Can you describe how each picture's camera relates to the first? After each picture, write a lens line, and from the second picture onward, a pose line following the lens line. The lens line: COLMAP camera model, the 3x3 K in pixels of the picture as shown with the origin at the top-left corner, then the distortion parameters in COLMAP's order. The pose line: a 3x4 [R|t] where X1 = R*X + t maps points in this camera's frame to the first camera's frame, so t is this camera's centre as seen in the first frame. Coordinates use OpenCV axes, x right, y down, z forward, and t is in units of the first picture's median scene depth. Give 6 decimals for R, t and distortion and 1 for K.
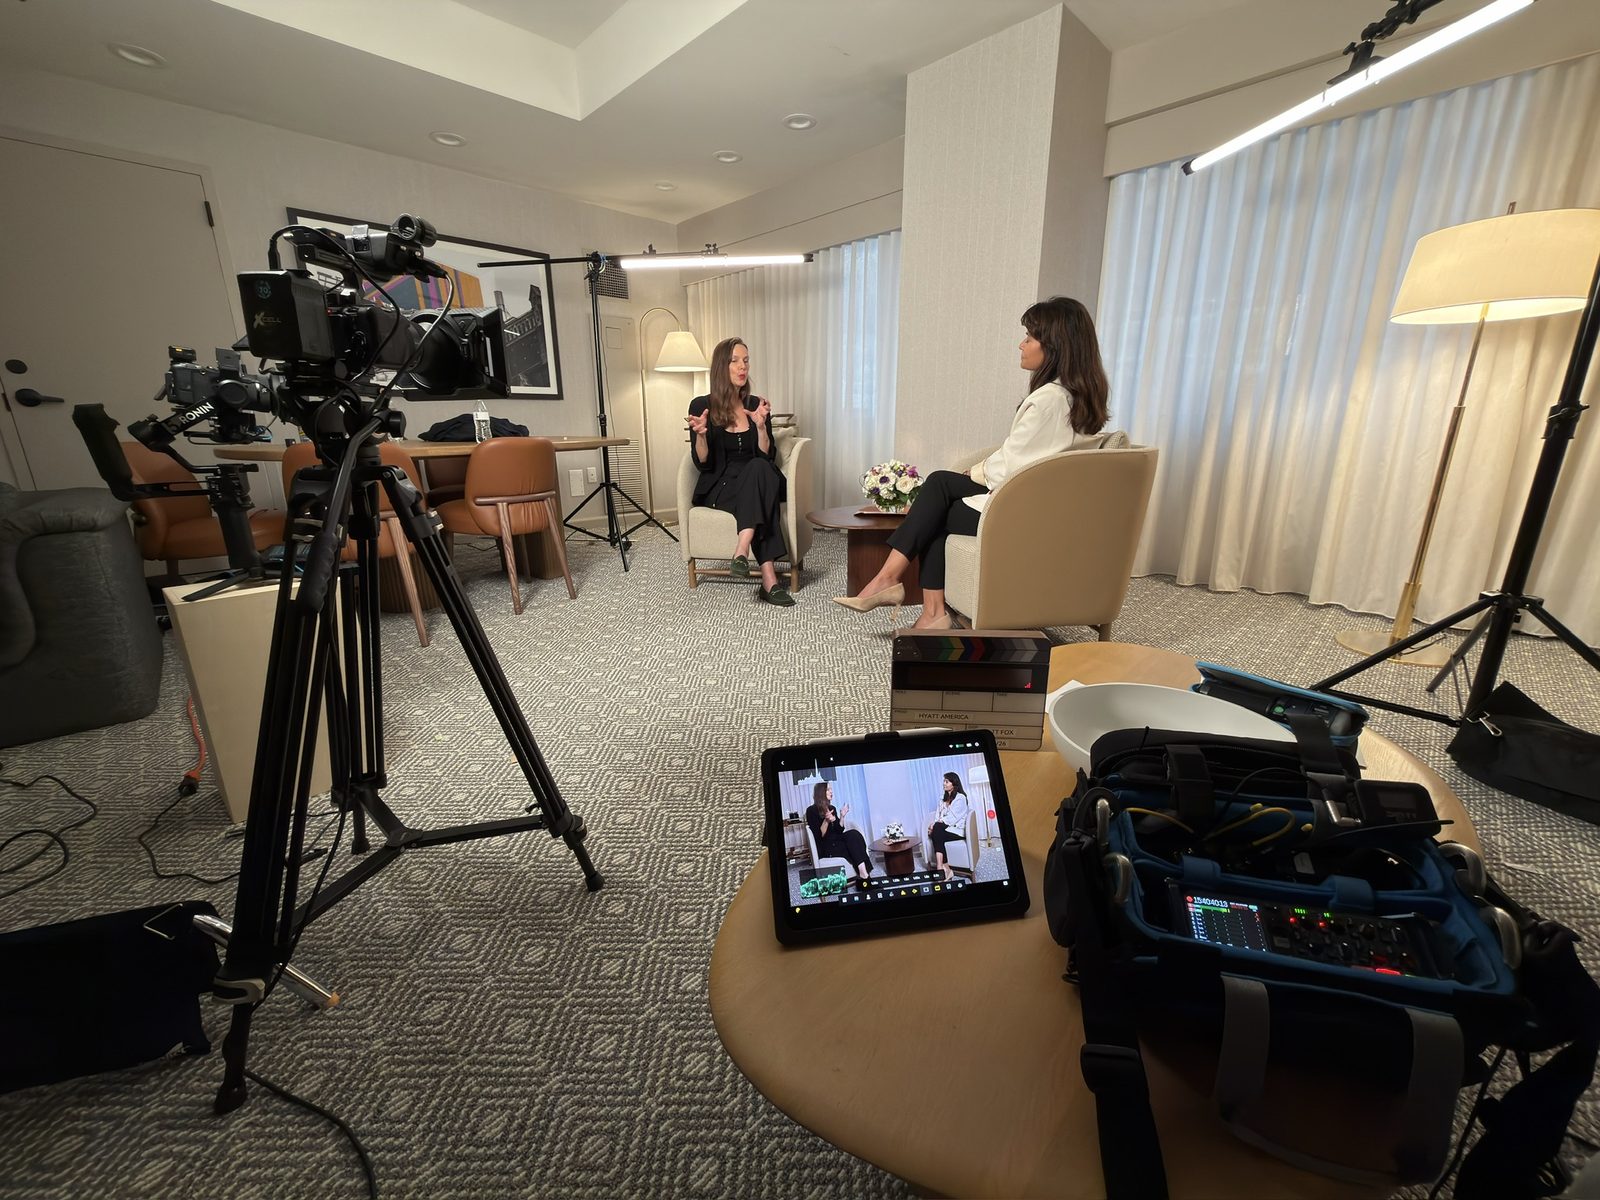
lens RADIAL K [[643.0, 0, 796.9], [0, 643.0, 598.8], [0, 0, 1]] dist [-0.009368, 0.001114]
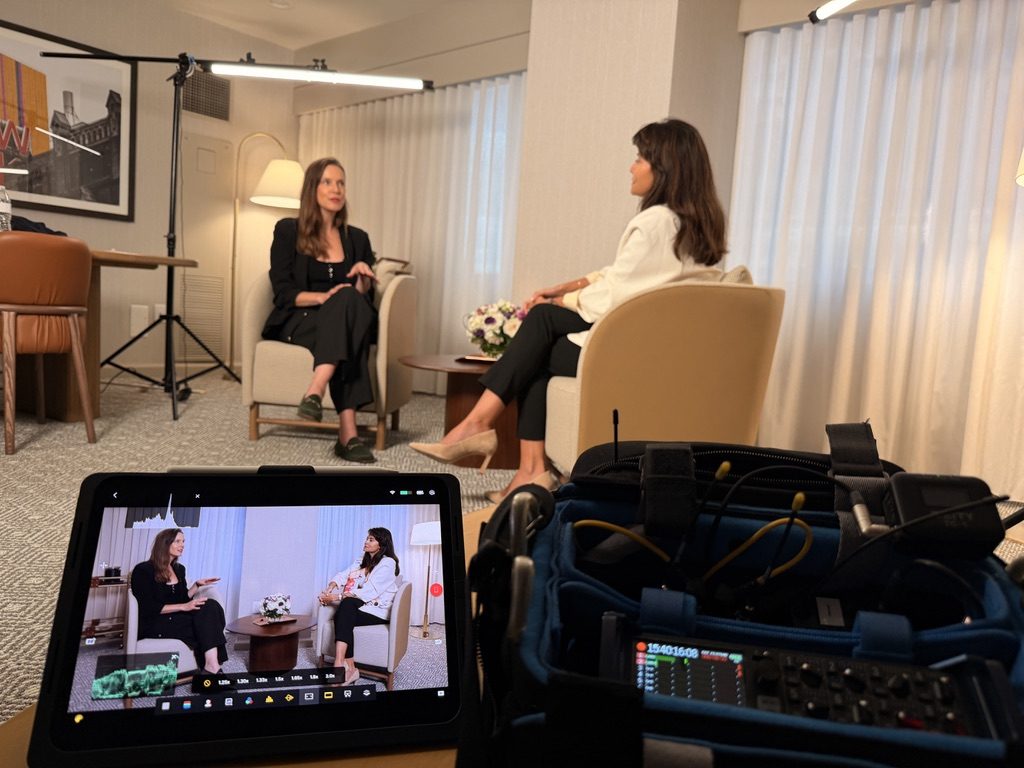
lens RADIAL K [[738.2, 0, 514.5], [0, 738.2, 381.0], [0, 0, 1]] dist [0.007747, -0.029220]
pose [[0.991863, 0.064606, 0.109698, 0.079304], [-0.045773, 0.985021, -0.166249, 0.067830], [-0.118796, 0.159875, 0.979963, 0.055751]]
